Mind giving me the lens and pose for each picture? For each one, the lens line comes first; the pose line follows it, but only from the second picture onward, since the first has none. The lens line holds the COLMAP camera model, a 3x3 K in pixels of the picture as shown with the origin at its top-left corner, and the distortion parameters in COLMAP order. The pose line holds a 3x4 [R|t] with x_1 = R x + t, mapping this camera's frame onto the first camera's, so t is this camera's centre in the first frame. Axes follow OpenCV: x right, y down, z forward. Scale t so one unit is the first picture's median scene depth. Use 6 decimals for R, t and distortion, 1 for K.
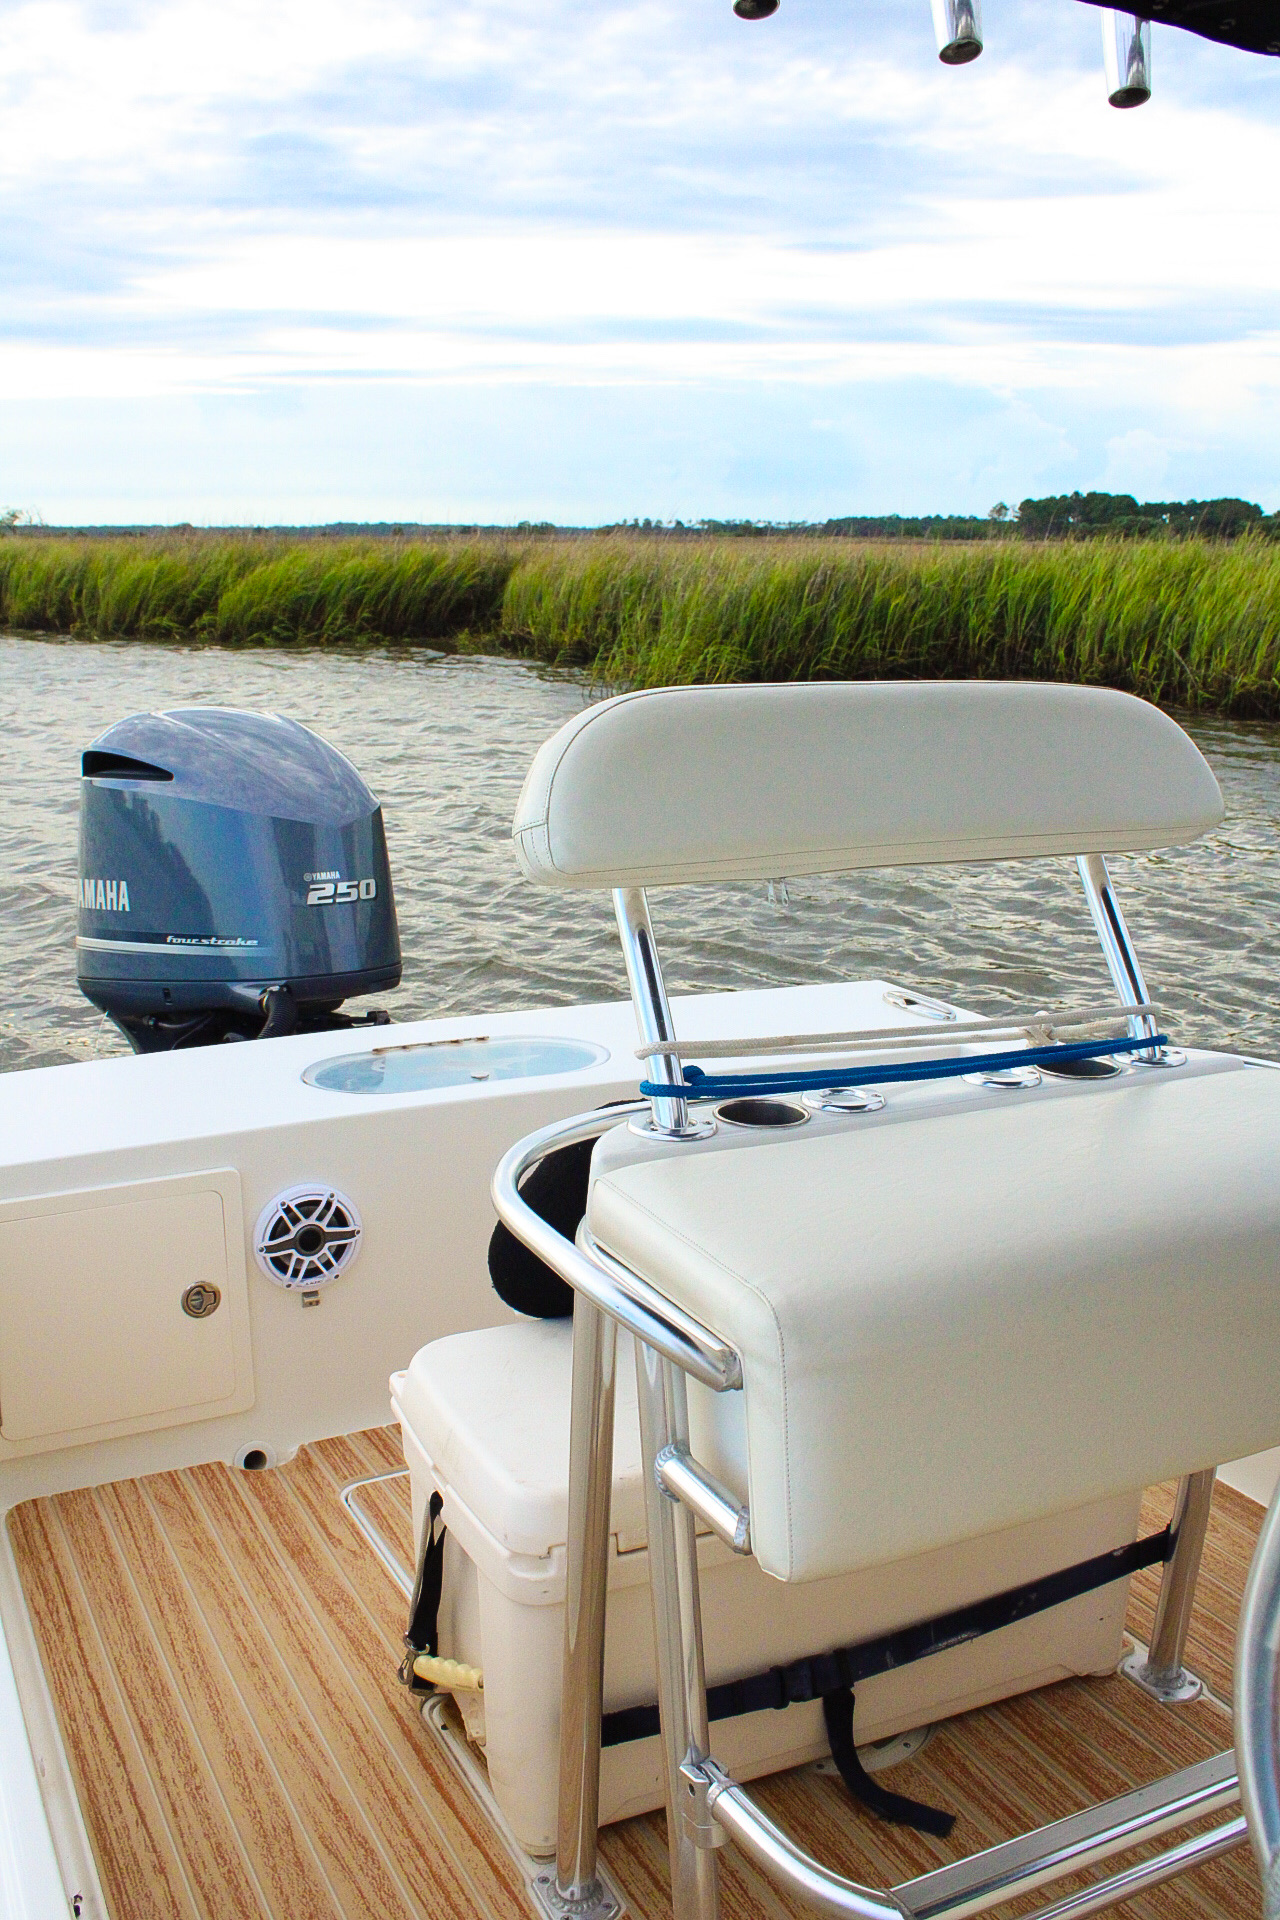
lens RADIAL K [[1164.5, 0, 640.0], [0, 1164.5, 960.0], [0, 0, 1]] dist [-0.002190, -0.025419]
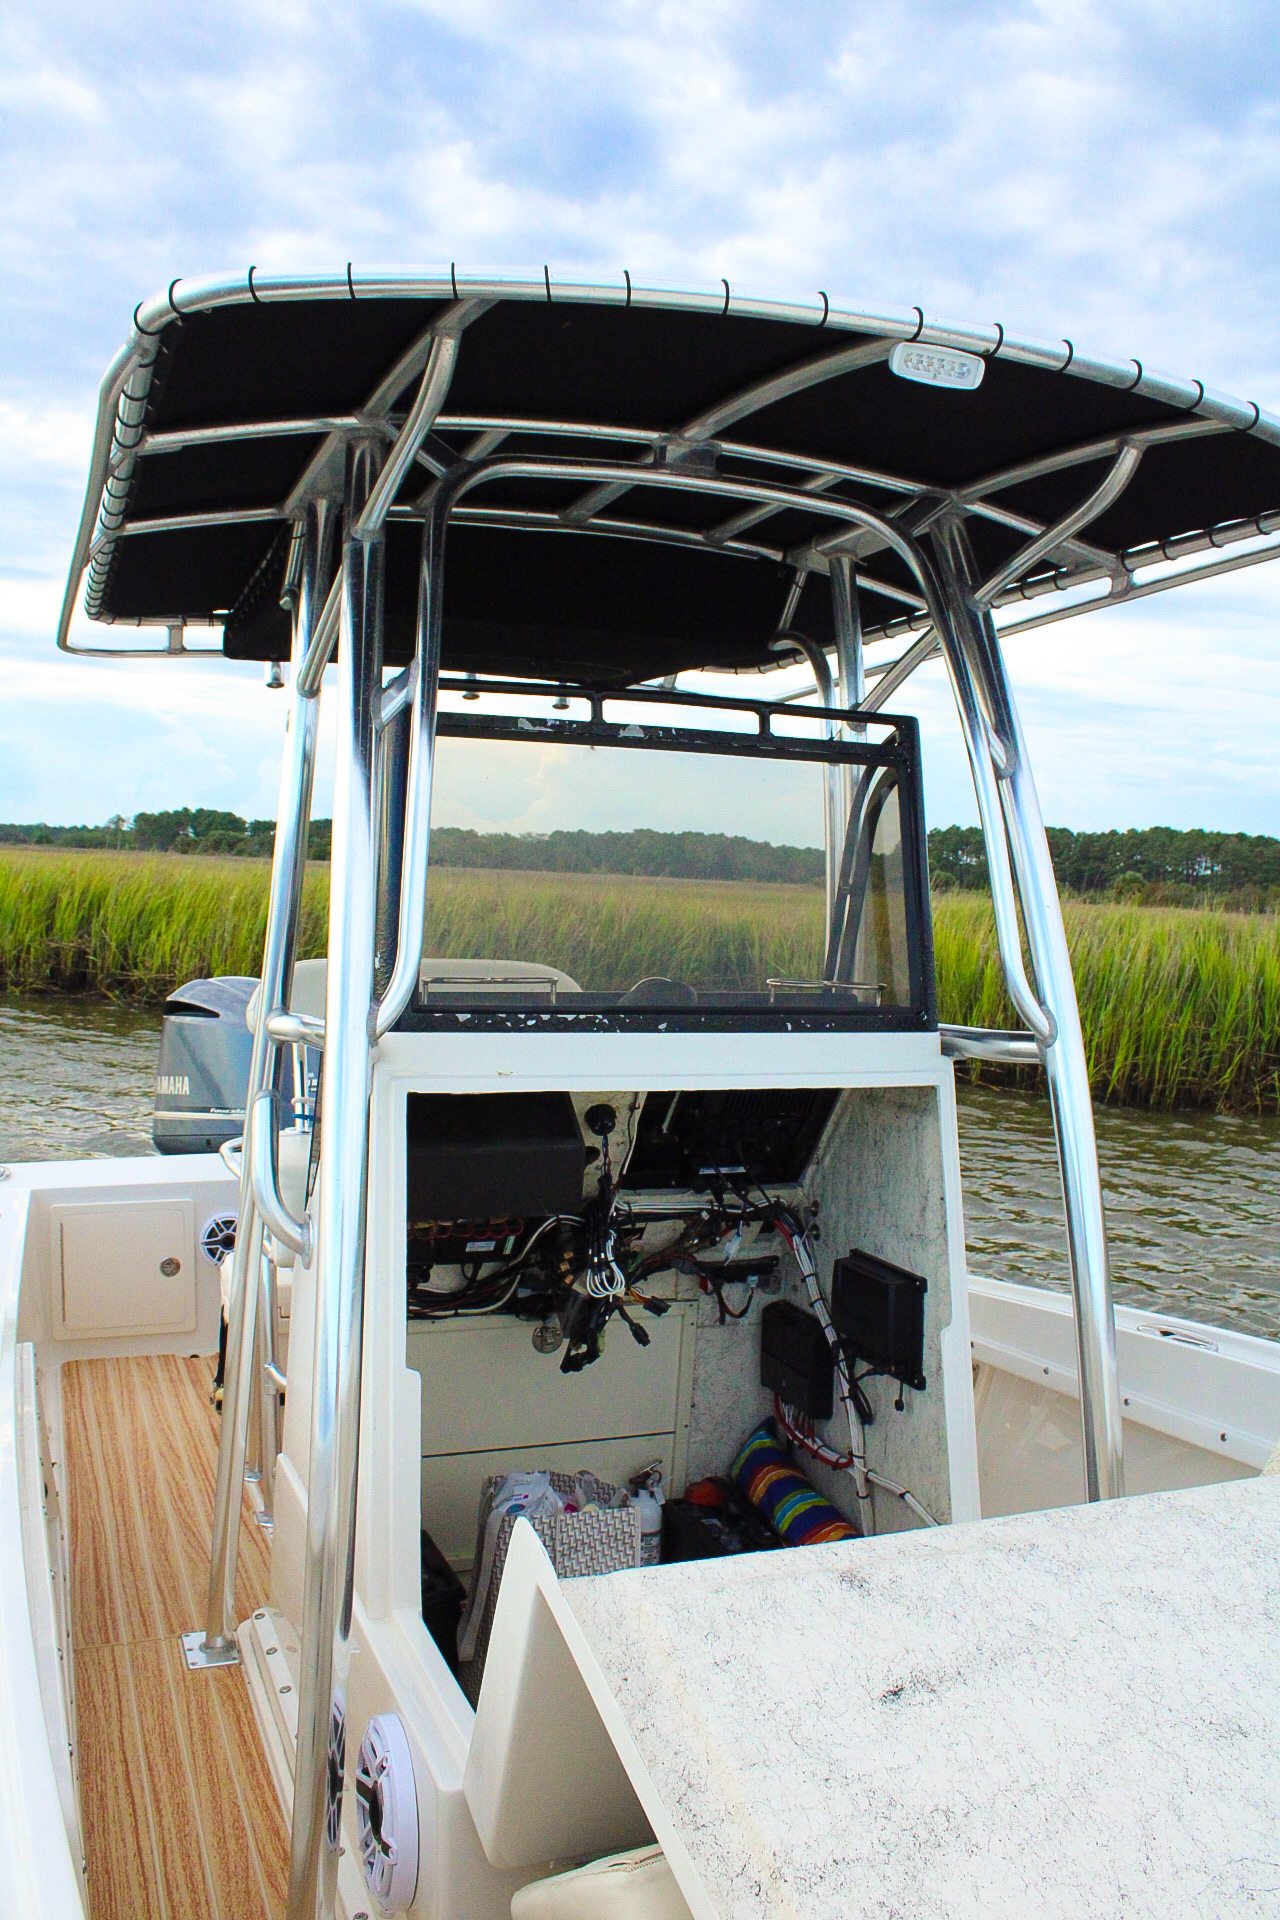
lens RADIAL K [[1546.1, 0, 640.0], [0, 1546.1, 960.0], [0, 0, 1]] dist [0.052059, 0.002915]
pose [[0.969889, -0.015420, -0.243060, 0.522897], [-0.042253, 0.972206, -0.230282, 0.181139], [0.239855, 0.233618, 0.942280, -0.709126]]
